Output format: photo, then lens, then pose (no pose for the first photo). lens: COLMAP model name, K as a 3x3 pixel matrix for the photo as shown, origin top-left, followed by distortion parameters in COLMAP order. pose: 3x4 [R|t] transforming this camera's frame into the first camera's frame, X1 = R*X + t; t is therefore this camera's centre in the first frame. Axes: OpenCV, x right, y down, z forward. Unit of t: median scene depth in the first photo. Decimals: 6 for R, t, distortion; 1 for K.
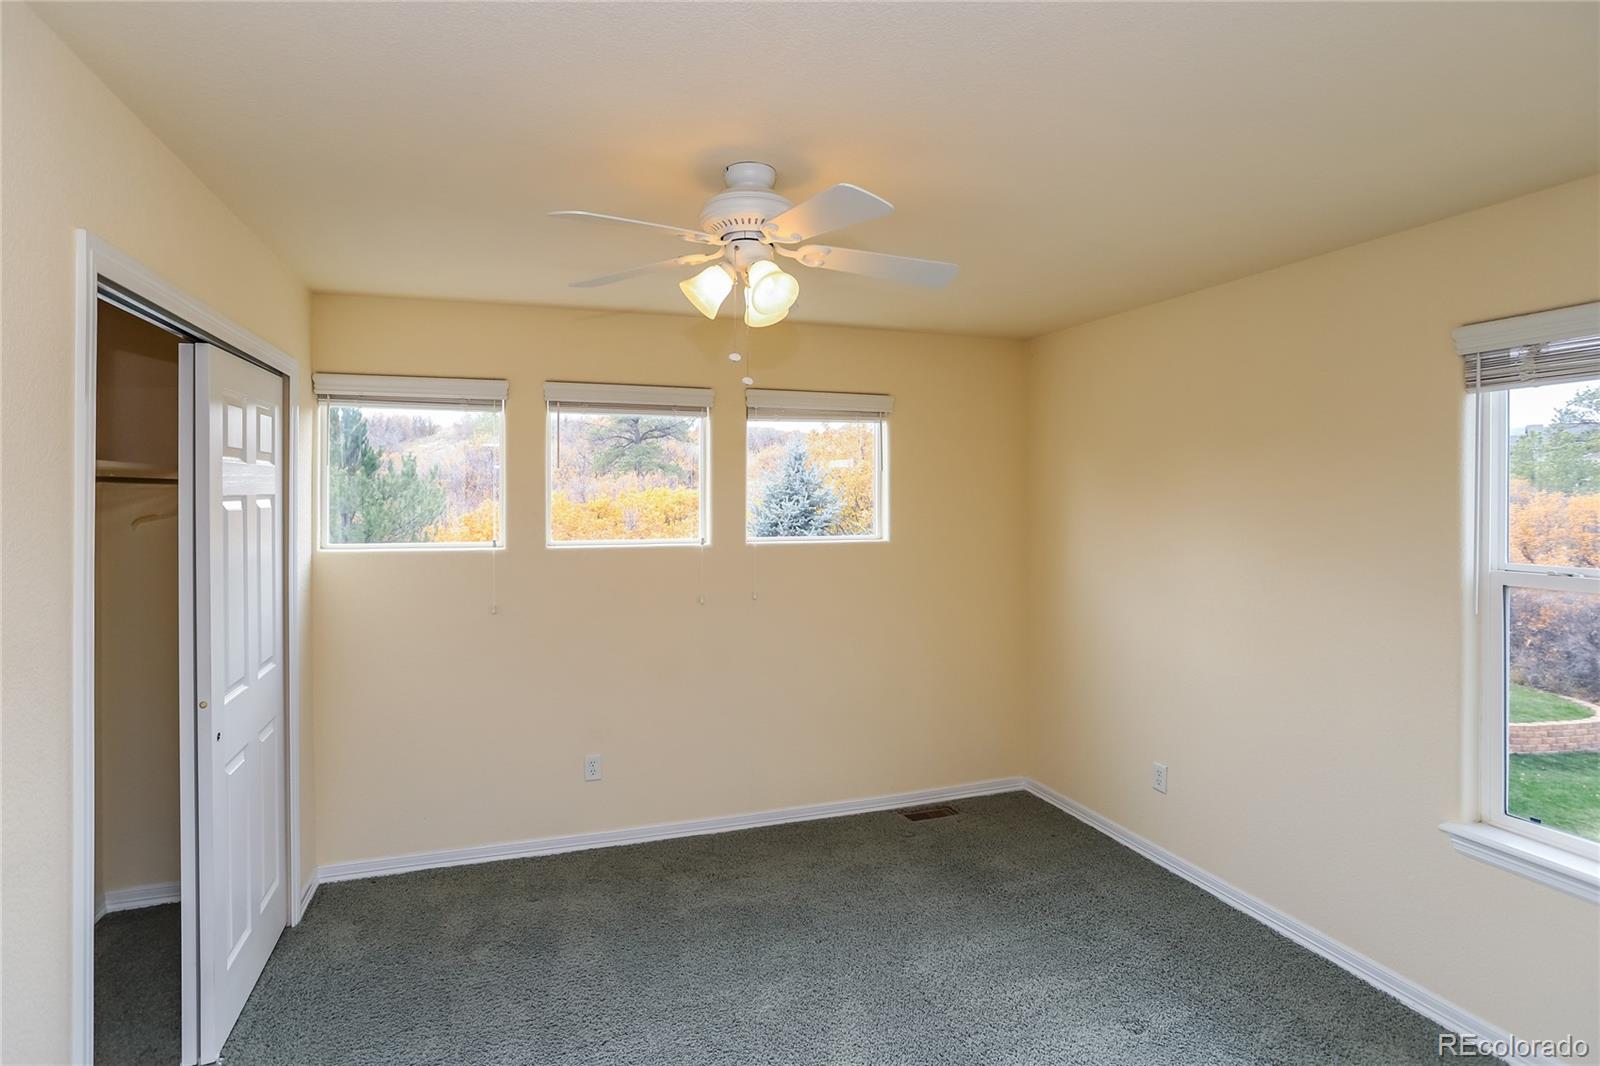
lens RADIAL K [[821.1, 0, 801.1], [0, 821.1, 484.2], [0, 0, 1]] dist [-0.070504, 0.037443]
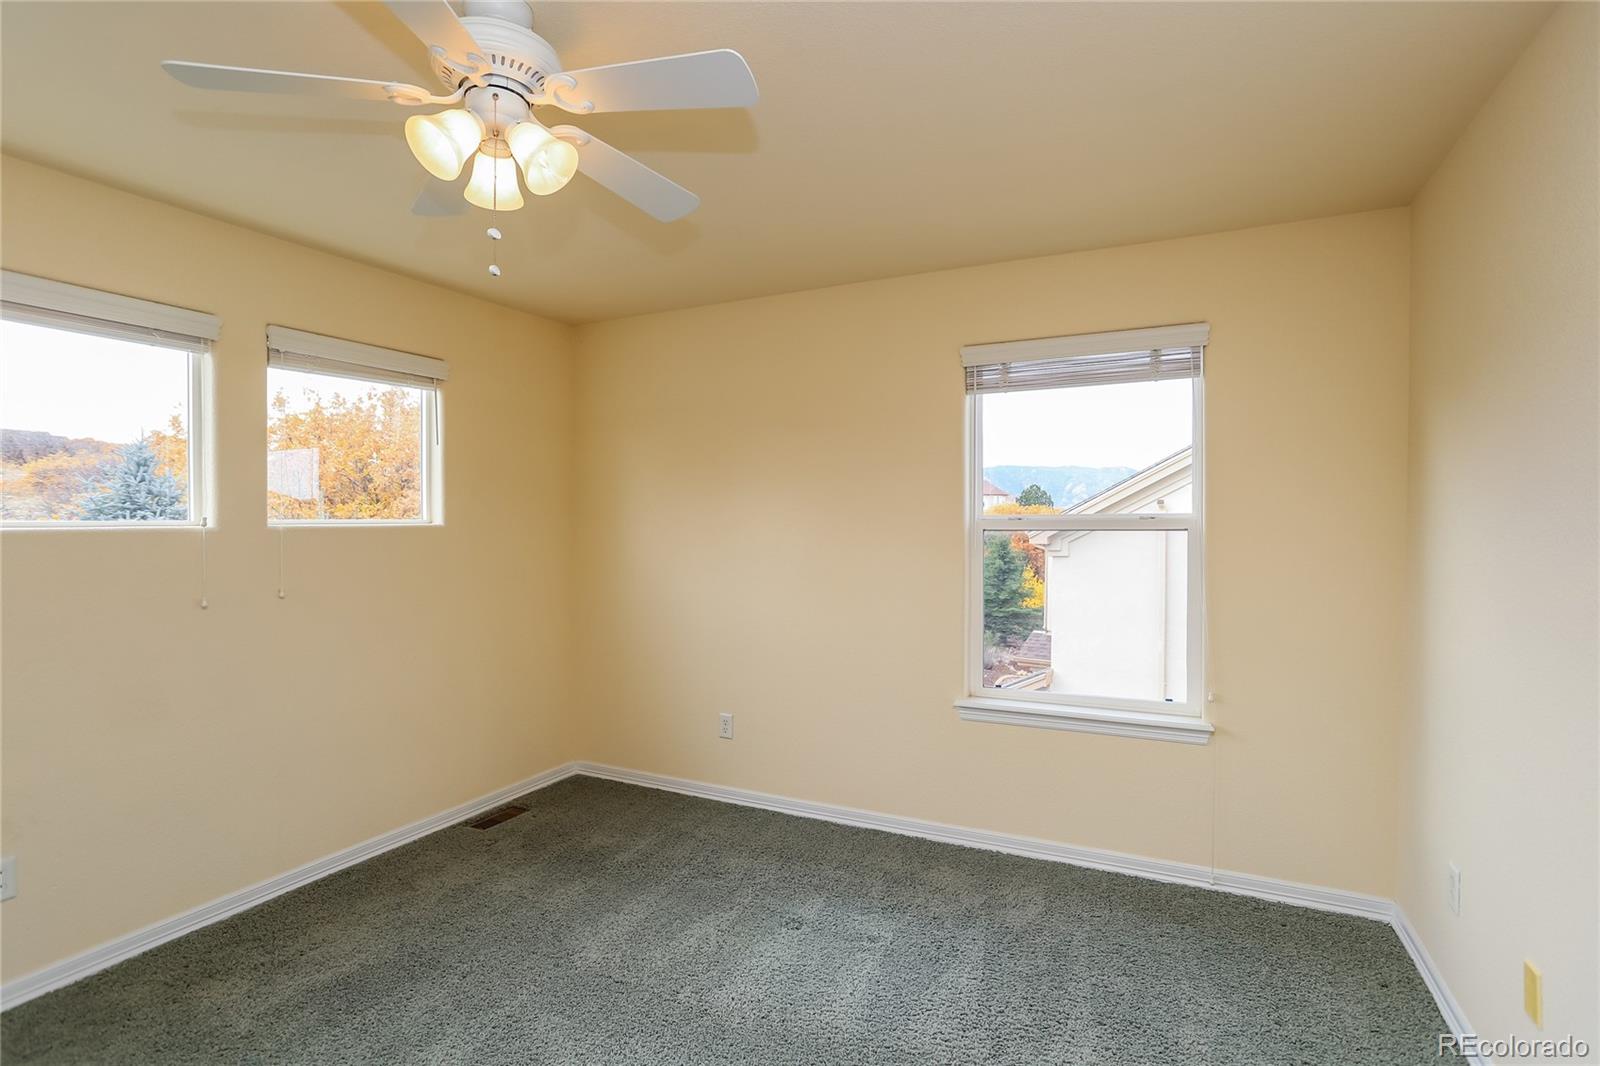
lens RADIAL K [[785.3, 0, 729.6], [0, 785.3, 545.9], [0, 0, 1]] dist [-0.065423, 0.046673]
pose [[0.715634, -0.012629, 0.698361, -0.288244], [0.000906, 0.999852, 0.017153, 0.086630], [-0.698474, -0.011643, 0.715540, 0.198720]]
